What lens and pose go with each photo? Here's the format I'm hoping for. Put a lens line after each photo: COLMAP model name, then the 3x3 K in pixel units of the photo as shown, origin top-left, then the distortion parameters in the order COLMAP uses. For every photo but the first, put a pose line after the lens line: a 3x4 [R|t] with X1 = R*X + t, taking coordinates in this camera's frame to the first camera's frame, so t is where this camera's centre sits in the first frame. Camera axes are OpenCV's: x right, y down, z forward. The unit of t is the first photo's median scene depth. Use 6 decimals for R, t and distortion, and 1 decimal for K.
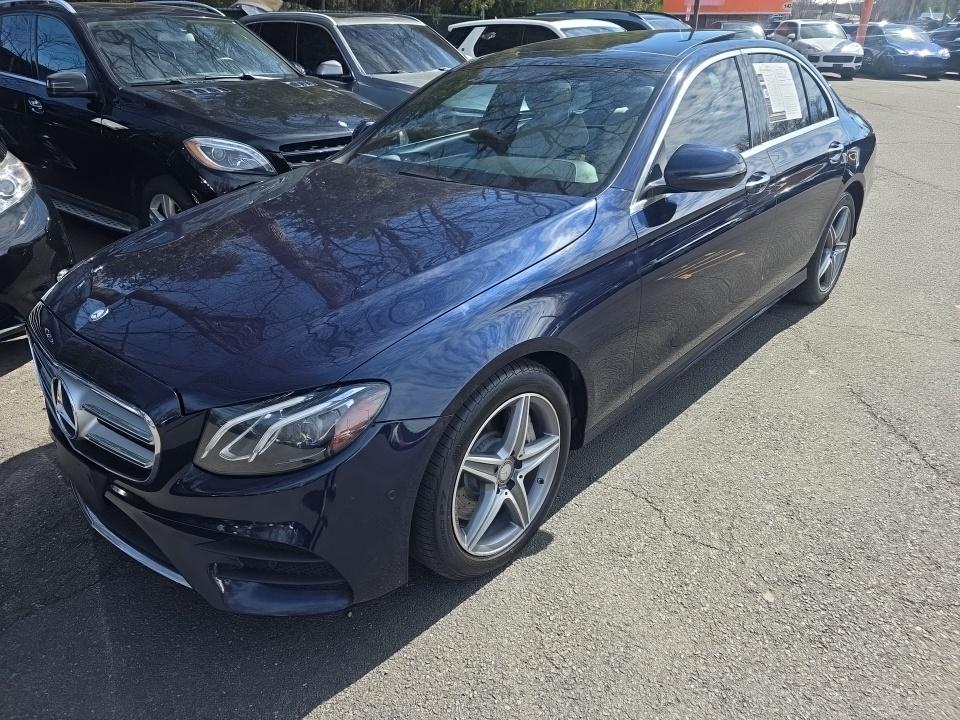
lens RADIAL K [[637.4, 0, 477.7], [0, 637.4, 358.1], [0, 0, 1]] dist [0.018365, -0.013866]
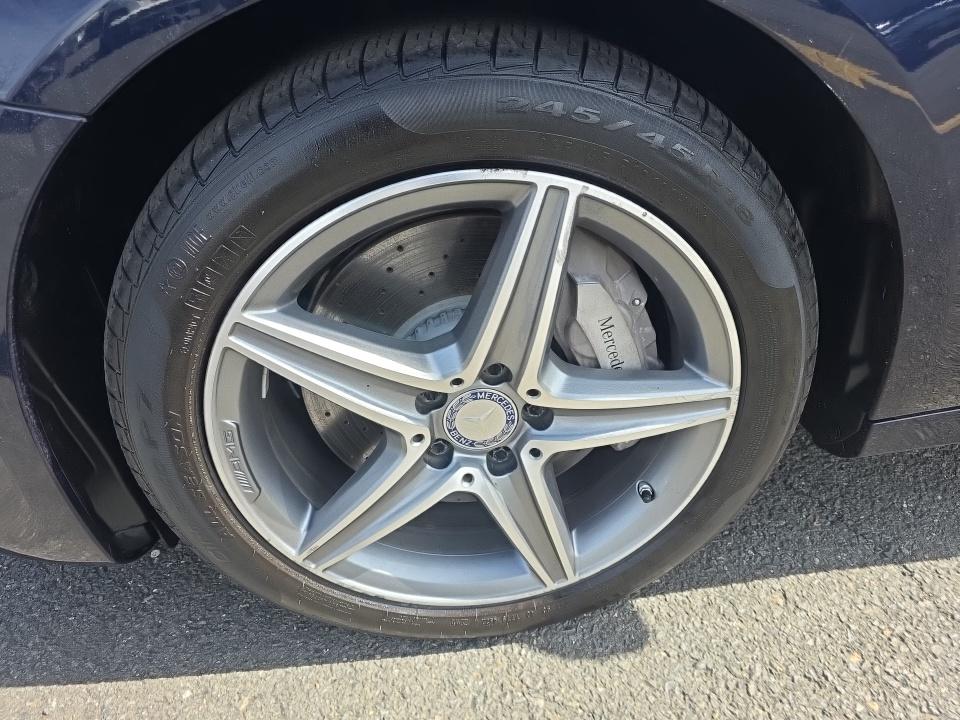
lens RADIAL K [[637.4, 0, 478.9], [0, 637.4, 367.9], [0, 0, 1]] dist [0.018365, -0.013866]
pose [[0.747828, 0.347516, -0.565673, 0.217027], [-0.234554, 0.935406, 0.264574, 0.063998], [0.621078, -0.065175, 0.781034, 0.726380]]
